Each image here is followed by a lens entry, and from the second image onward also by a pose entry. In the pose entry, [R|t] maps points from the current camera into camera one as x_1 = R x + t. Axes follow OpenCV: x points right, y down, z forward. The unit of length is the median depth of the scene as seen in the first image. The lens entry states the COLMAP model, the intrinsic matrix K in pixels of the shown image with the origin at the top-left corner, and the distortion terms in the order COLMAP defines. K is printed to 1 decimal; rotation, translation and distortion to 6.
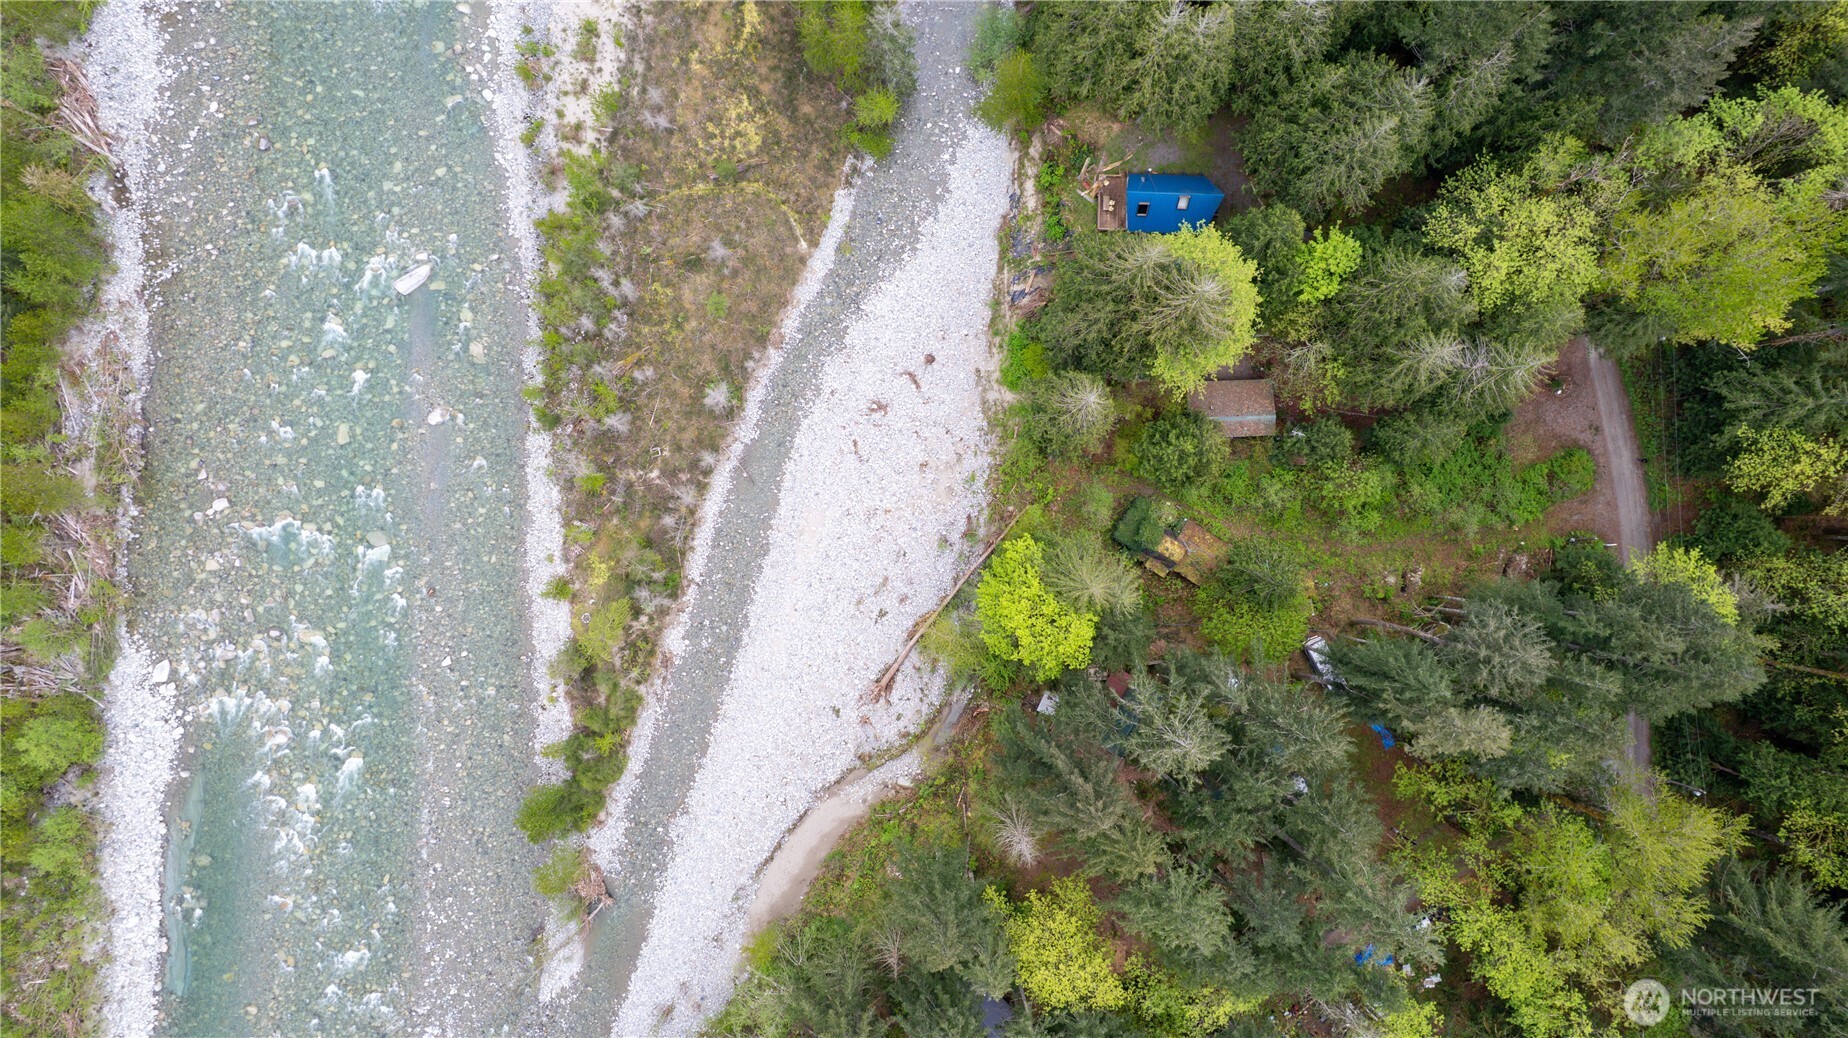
lens RADIAL K [[1196.4, 0, 920.8], [0, 1196.4, 505.0], [0, 0, 1]] dist [-0.071715, 0.062169]
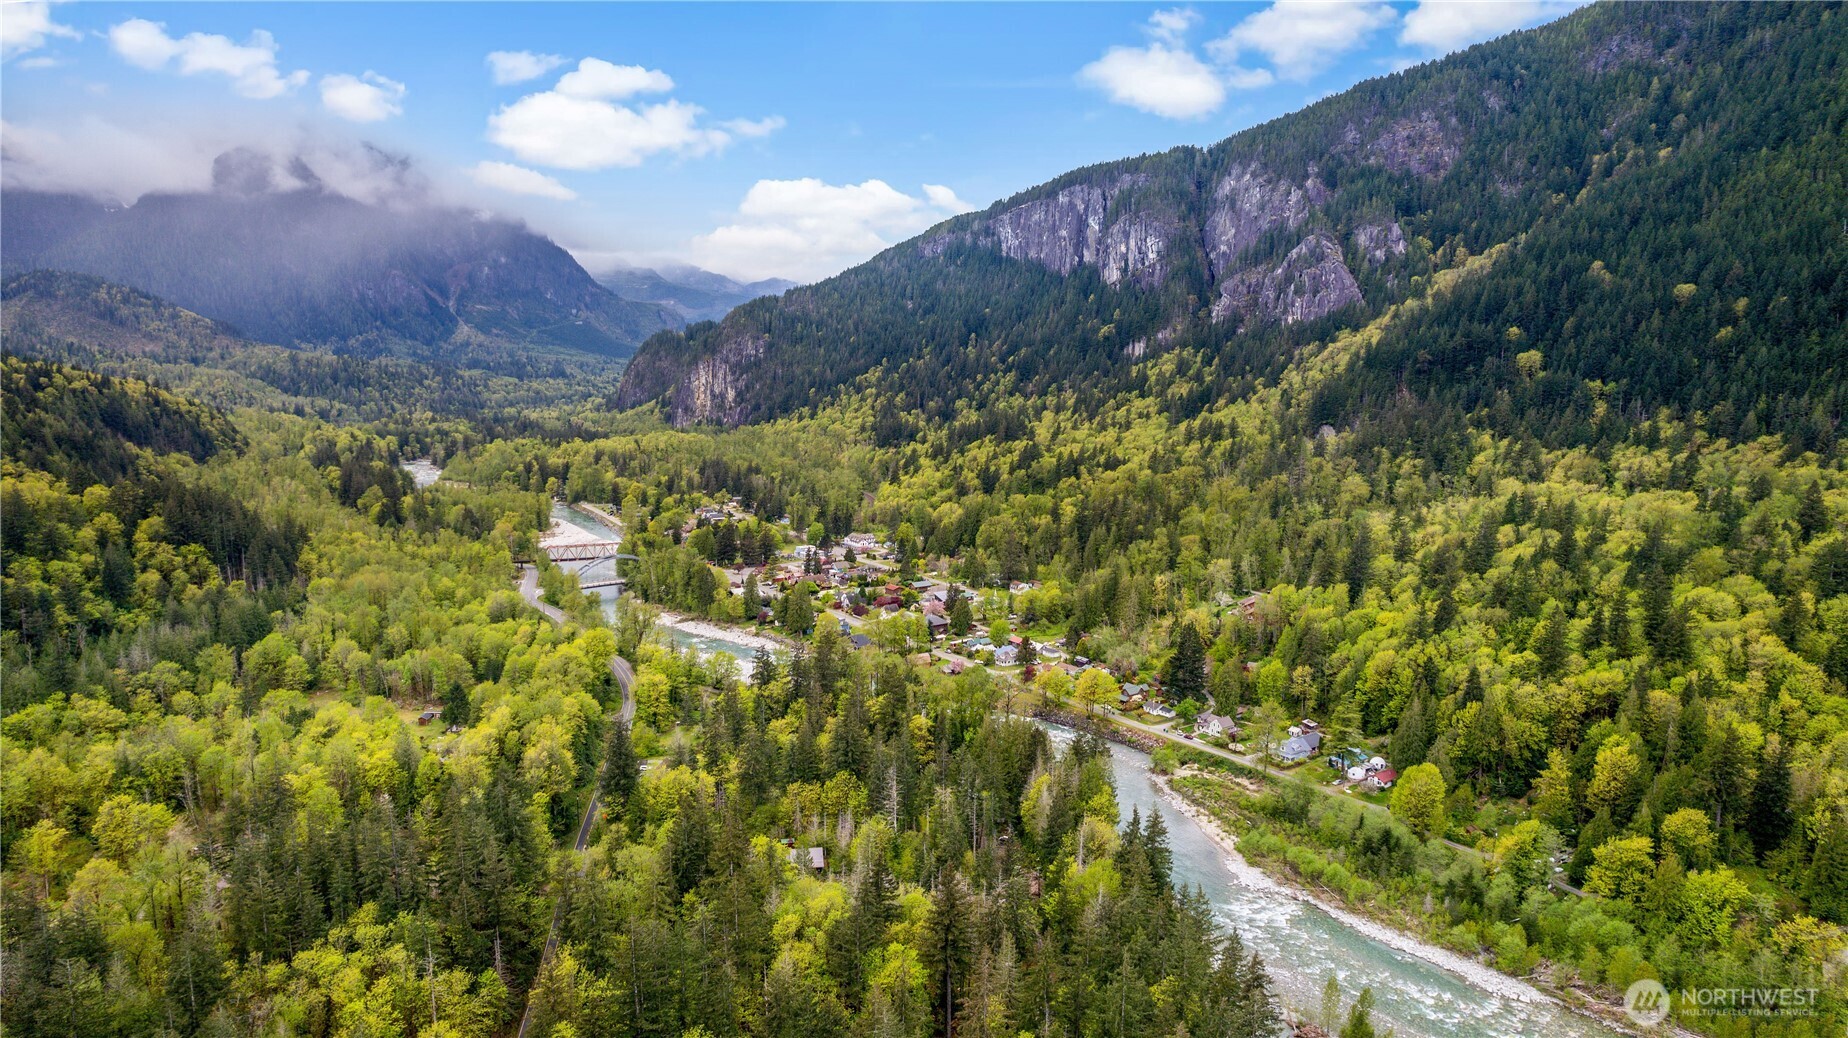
lens RADIAL K [[1196.4, 0, 924.2], [0, 1196.4, 519.2], [0, 0, 1]] dist [-0.071715, 0.062169]
pose [[-0.759087, 0.089414, -0.644819, 1.318939], [-0.650970, -0.111947, 0.750804, -0.592311], [-0.005053, 0.989683, 0.143183, -0.073842]]
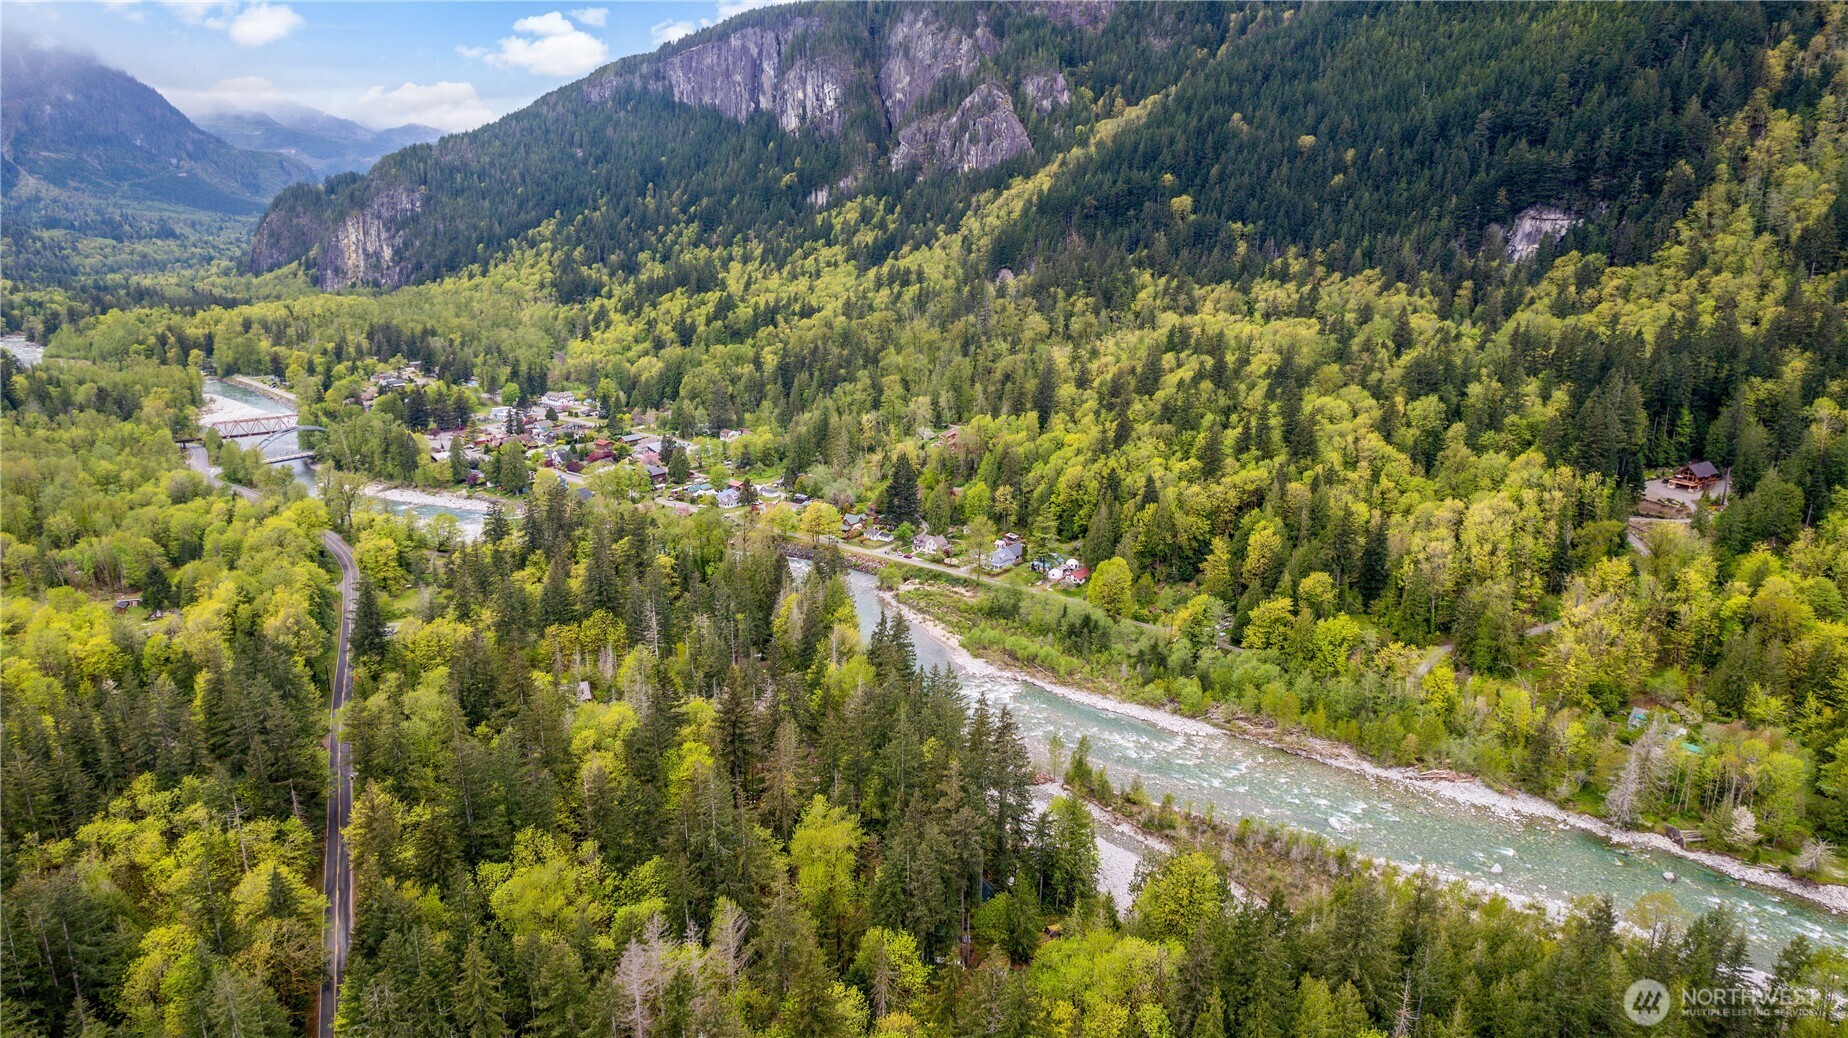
lens RADIAL K [[1196.4, 0, 931.9], [0, 1196.4, 517.5], [0, 0, 1]] dist [-0.071715, 0.062169]
pose [[-0.552348, 0.216508, -0.805006, 1.545708], [-0.833613, -0.144131, 0.533212, -0.640972], [-0.000582, 0.965583, 0.260095, -0.069112]]
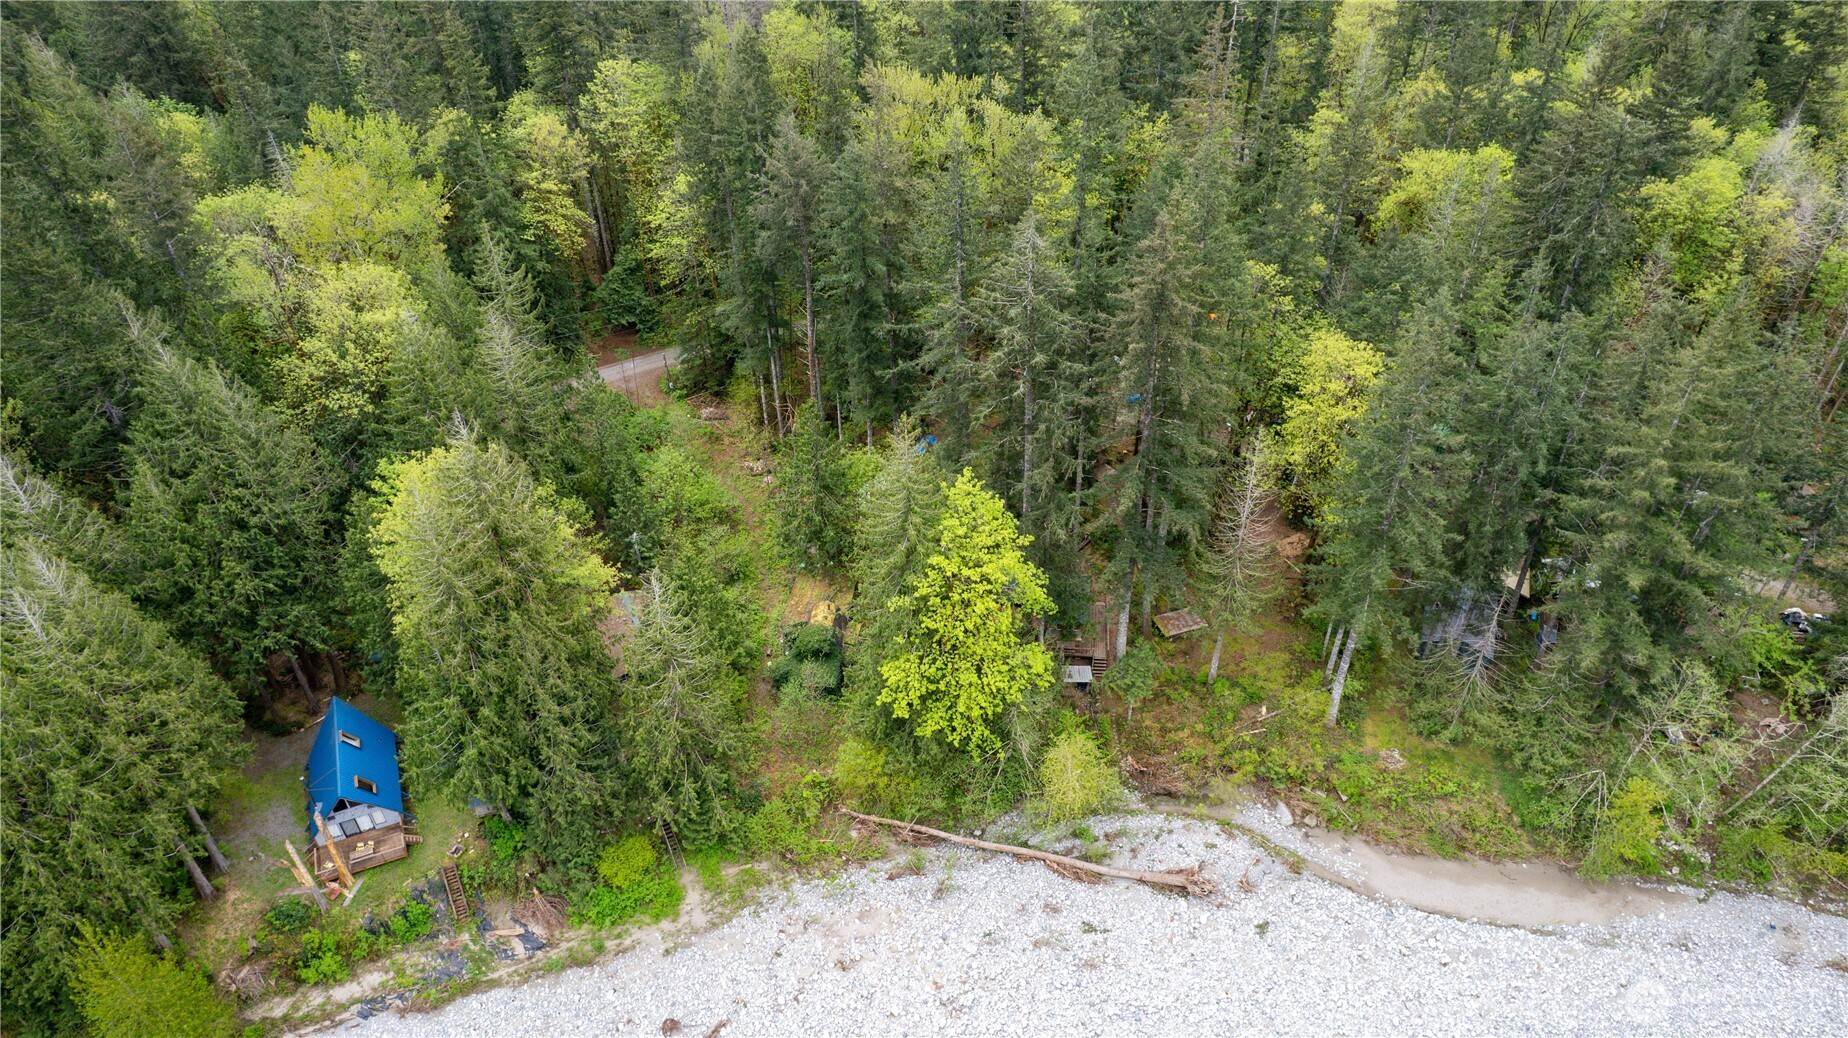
lens RADIAL K [[1196.4, 0, 920.3], [0, 1196.4, 509.9], [0, 0, 1]] dist [-0.071715, 0.062169]
pose [[-0.418264, -0.554146, 0.719707, -0.318068], [0.908284, -0.262769, 0.325535, -0.132096], [0.008722, 0.789857, 0.613229, 0.445984]]
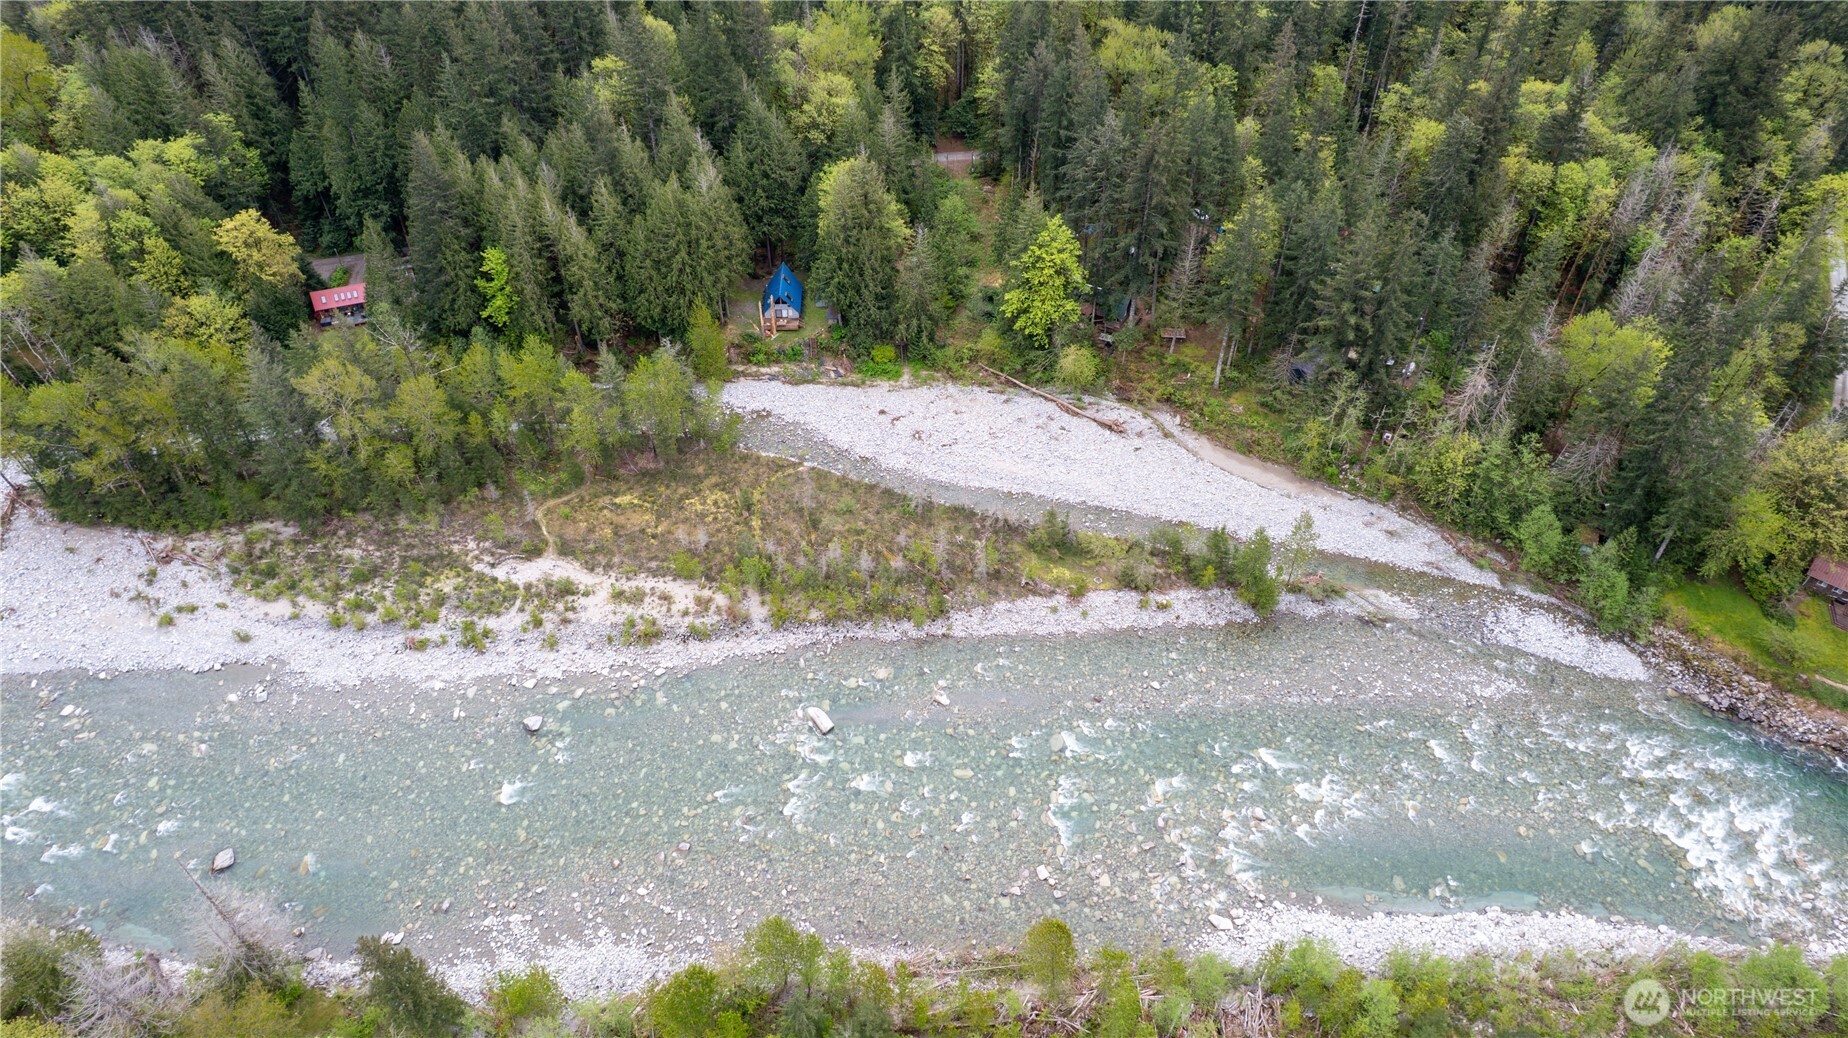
lens RADIAL K [[1196.4, 0, 915.4], [0, 1196.4, 523.5], [0, 0, 1]] dist [-0.071715, 0.062169]
pose [[-0.046001, -0.708351, 0.704360, -1.097920], [0.998924, -0.028482, 0.036596, -0.138337], [-0.005861, 0.705286, 0.708899, 0.074977]]
